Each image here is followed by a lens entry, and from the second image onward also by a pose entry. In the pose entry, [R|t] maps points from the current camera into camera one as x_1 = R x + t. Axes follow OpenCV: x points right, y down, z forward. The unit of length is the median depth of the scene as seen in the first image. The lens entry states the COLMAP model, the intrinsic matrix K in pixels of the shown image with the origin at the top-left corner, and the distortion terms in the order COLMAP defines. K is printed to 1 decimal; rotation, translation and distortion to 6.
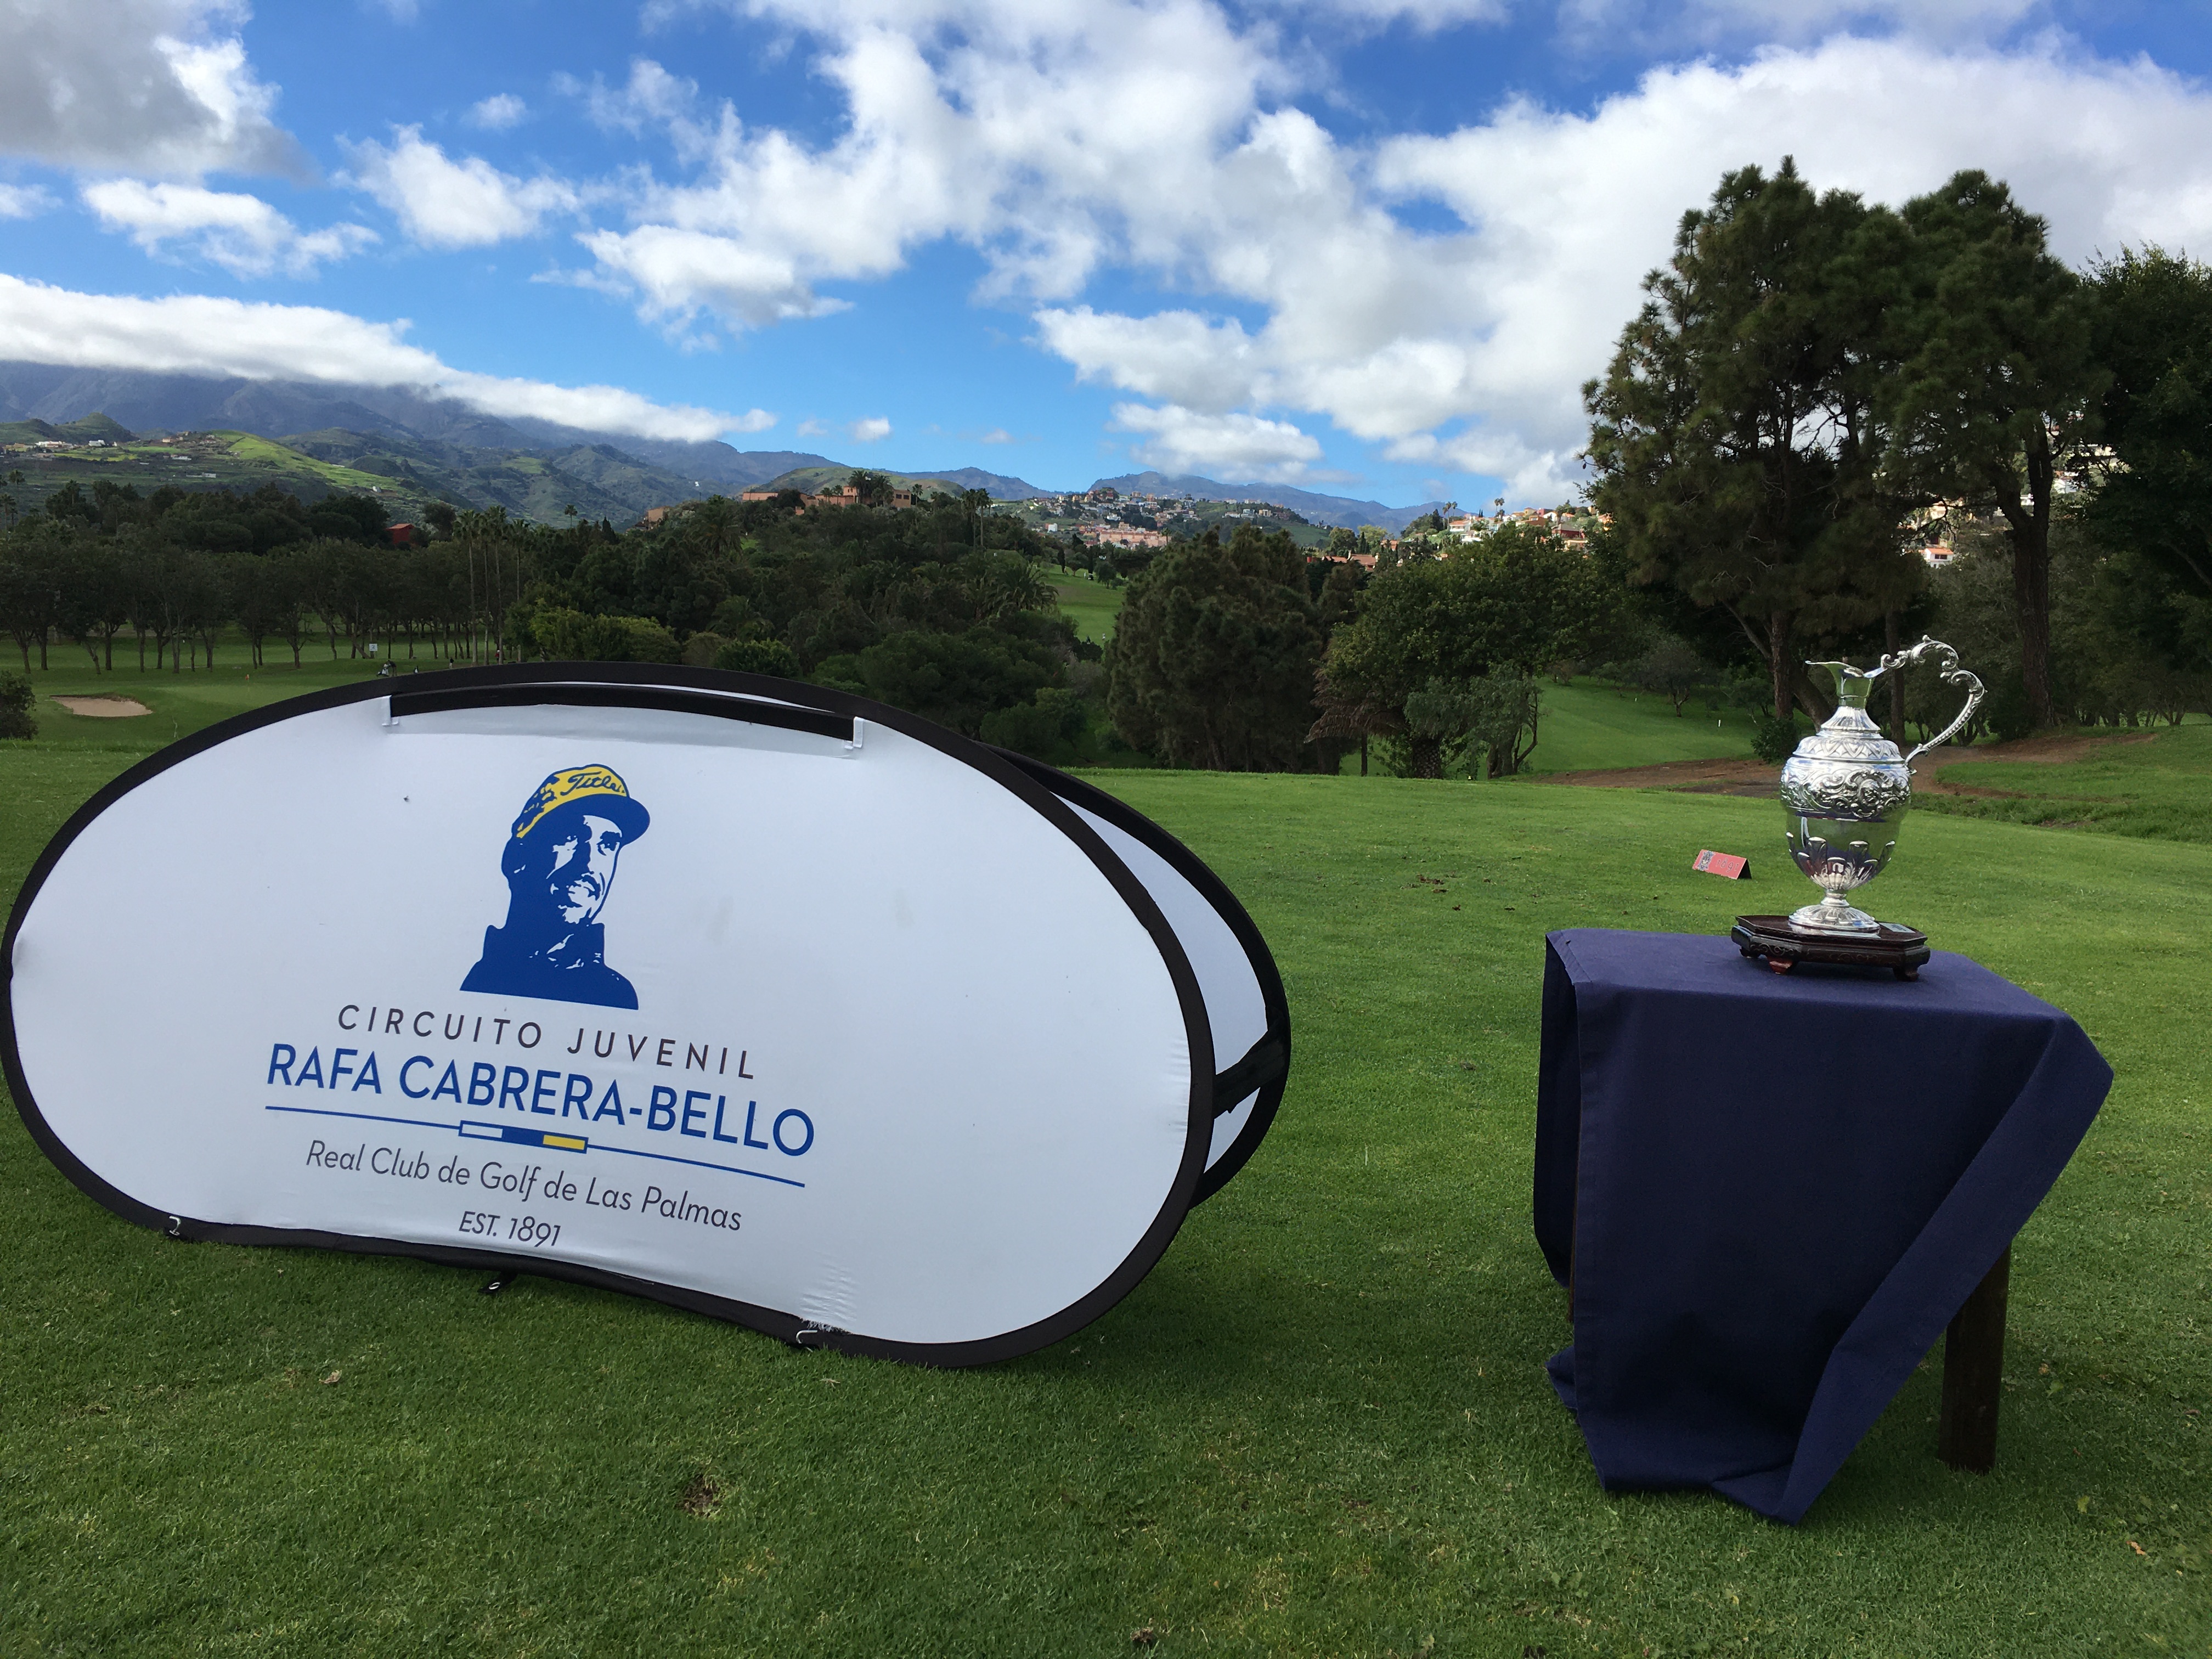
lens RADIAL K [[1871.6, 0, 1098.2], [0, 1871.6, 840.7], [0, 0, 1]] dist [0.074754, -0.081500]
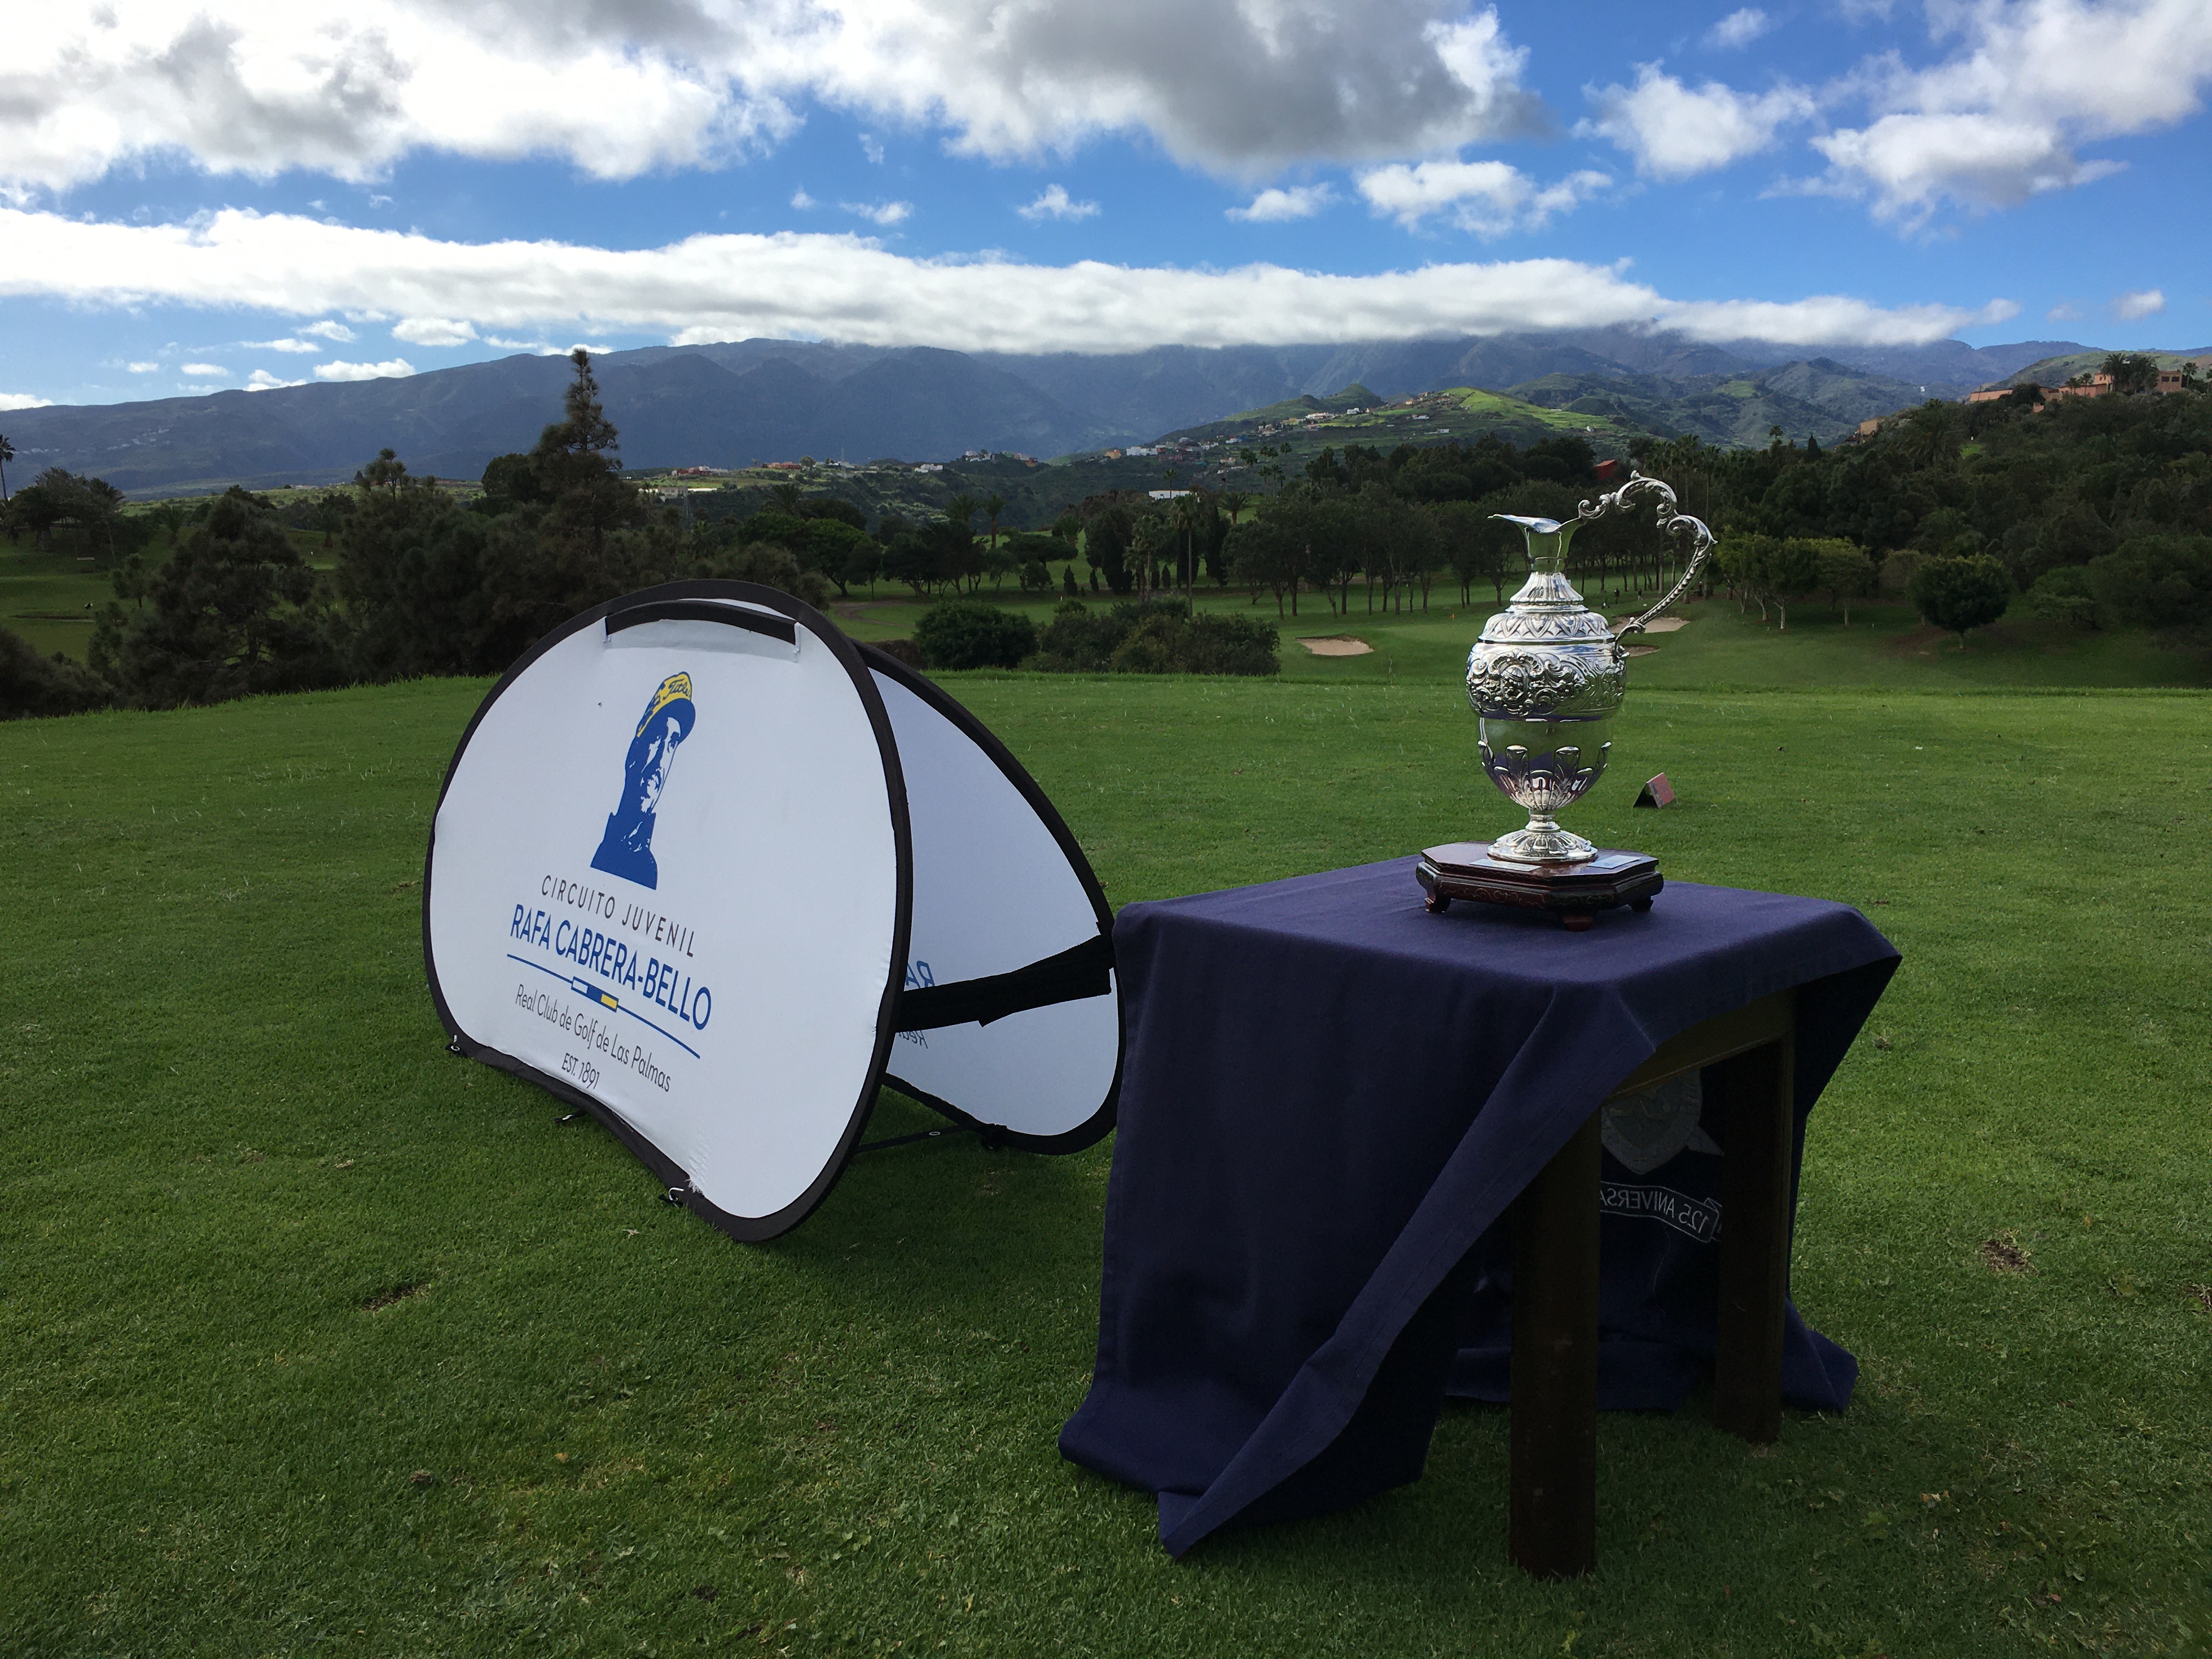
lens RADIAL K [[1871.6, 0, 1126.3], [0, 1871.6, 848.0], [0, 0, 1]] dist [0.074754, -0.081500]
pose [[0.821609, 0.040483, -0.568612, 0.014024], [-0.017342, 0.998788, 0.046052, 0.000191], [0.569788, -0.027976, 0.821315, 0.005428]]
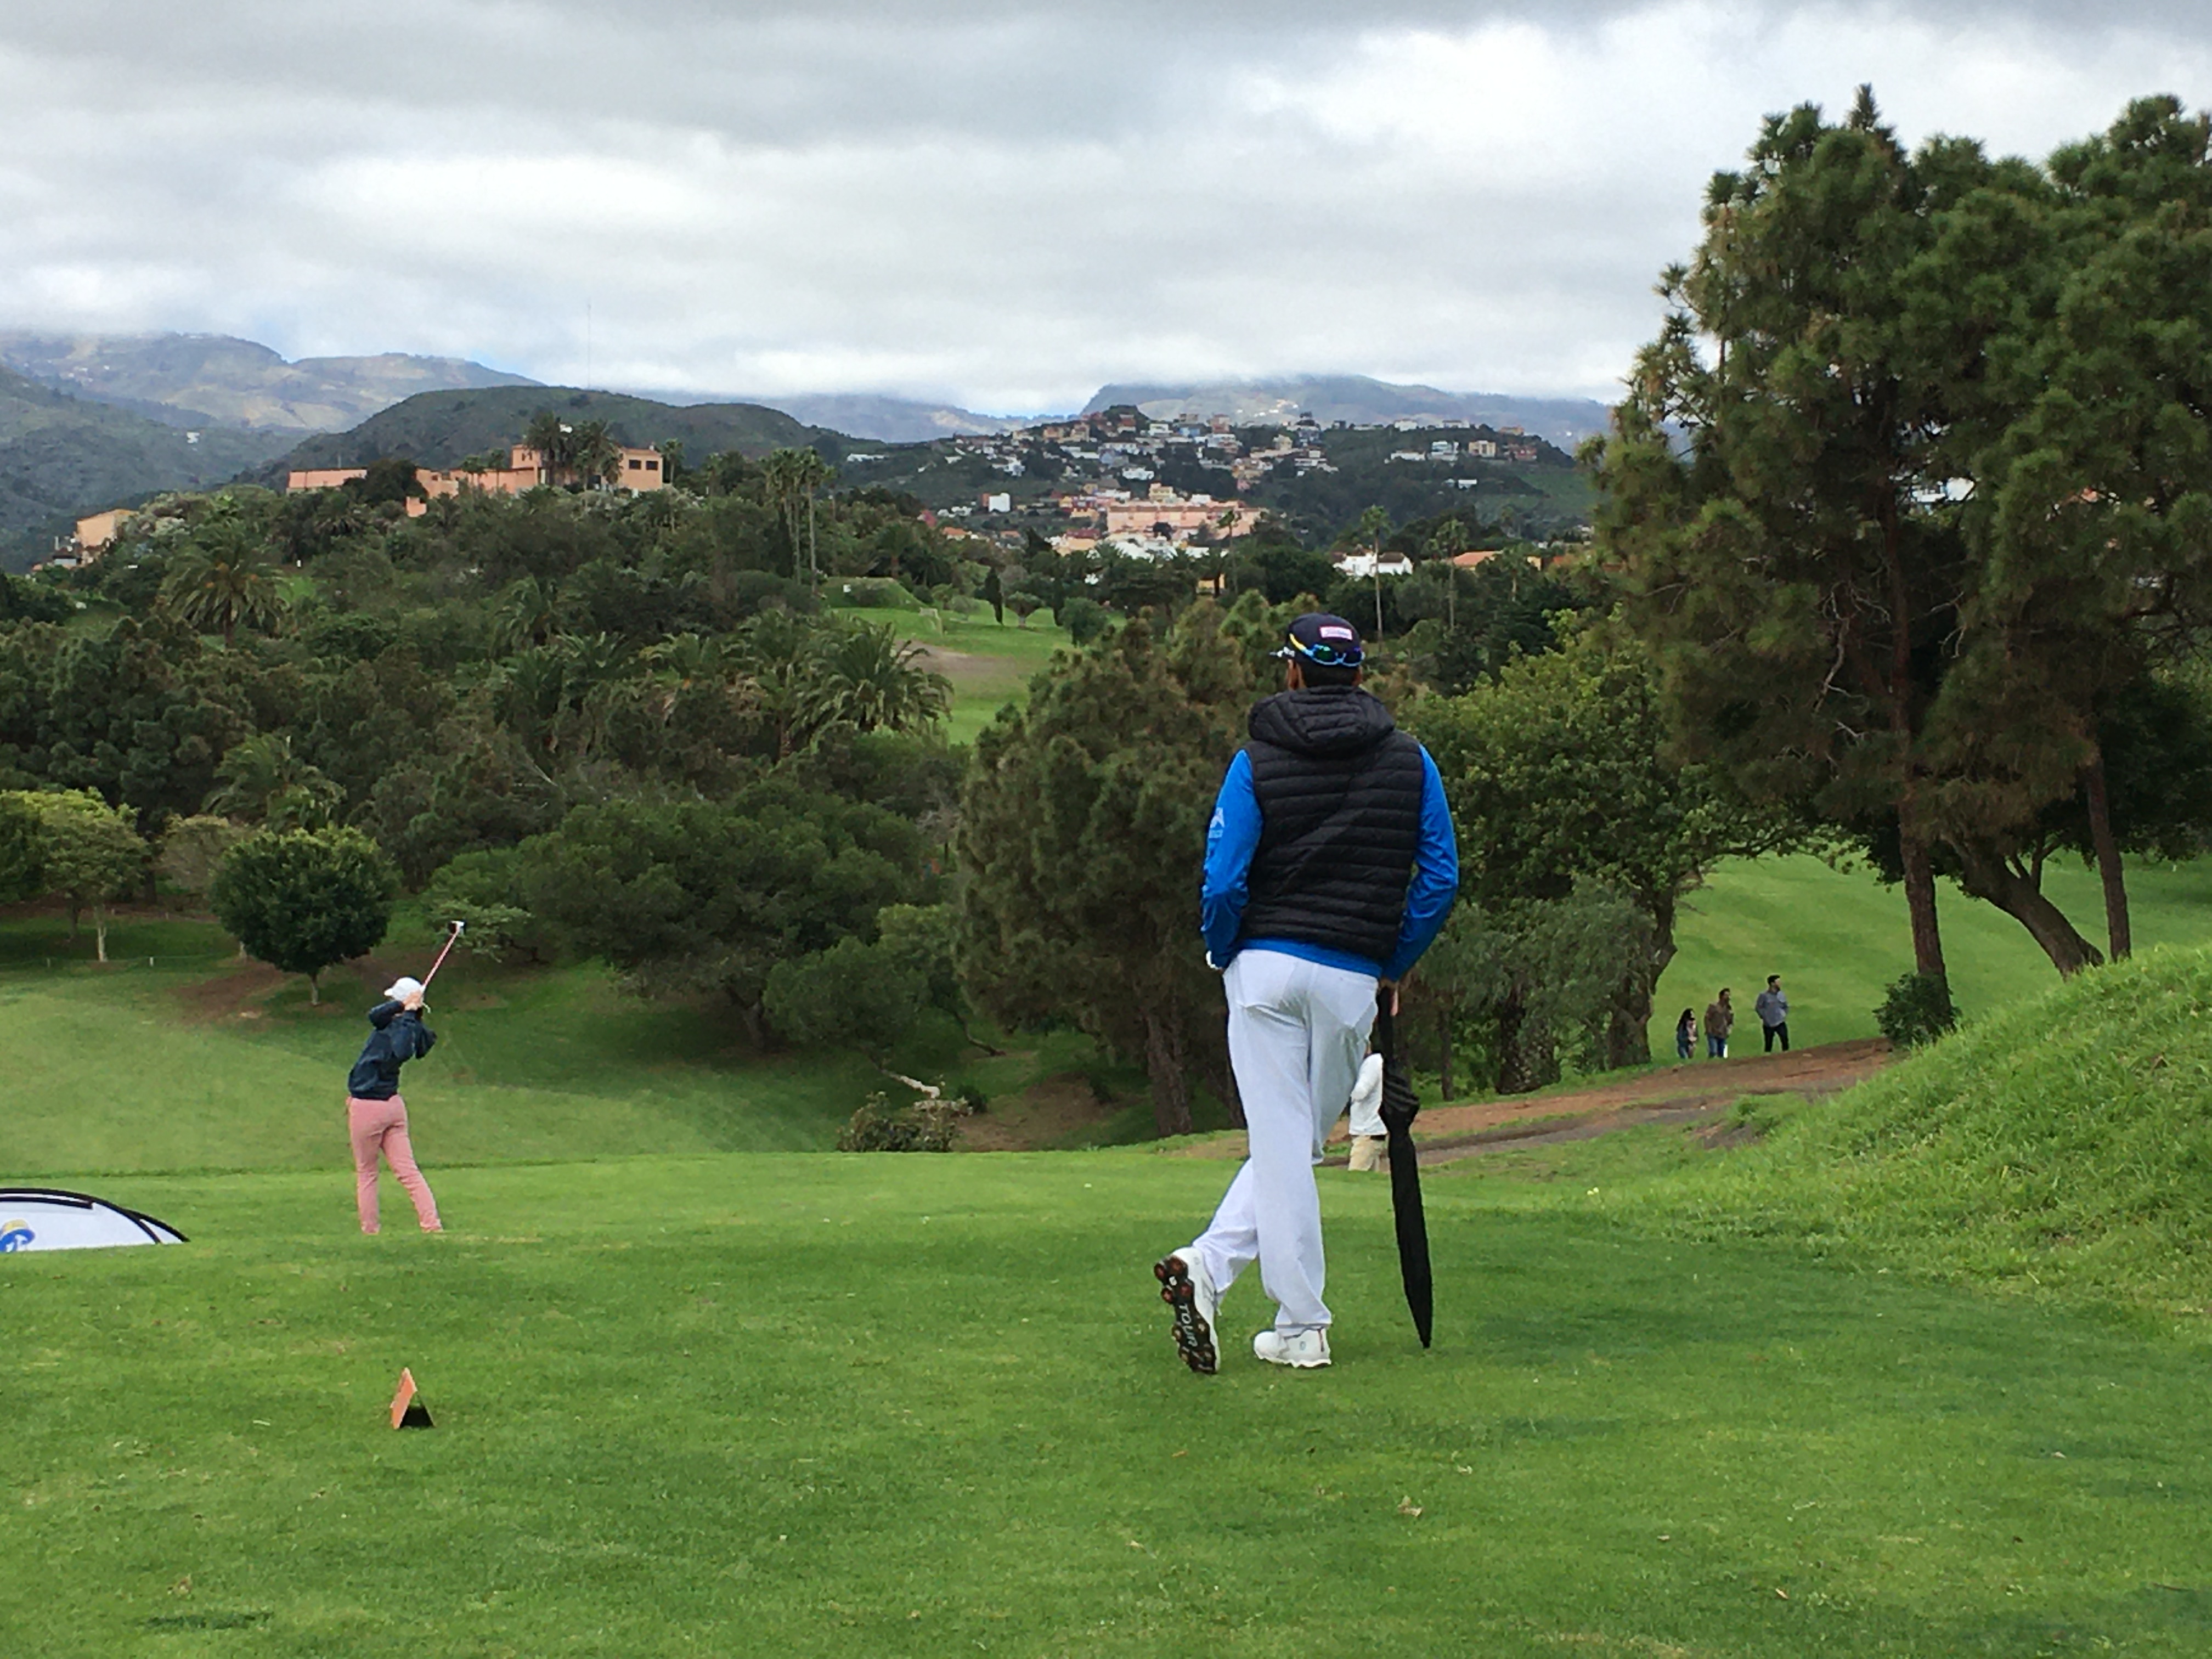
lens RADIAL K [[4641.3, 0, 1122.1], [0, 4641.3, 806.8], [0, 0, 1]] dist [0.029766, 0.000000]
pose [[0.998999, -0.041876, -0.015735, 0.046662], [0.040330, 0.995284, -0.088226, 0.001332], [0.019356, 0.087503, 0.995976, -0.184930]]
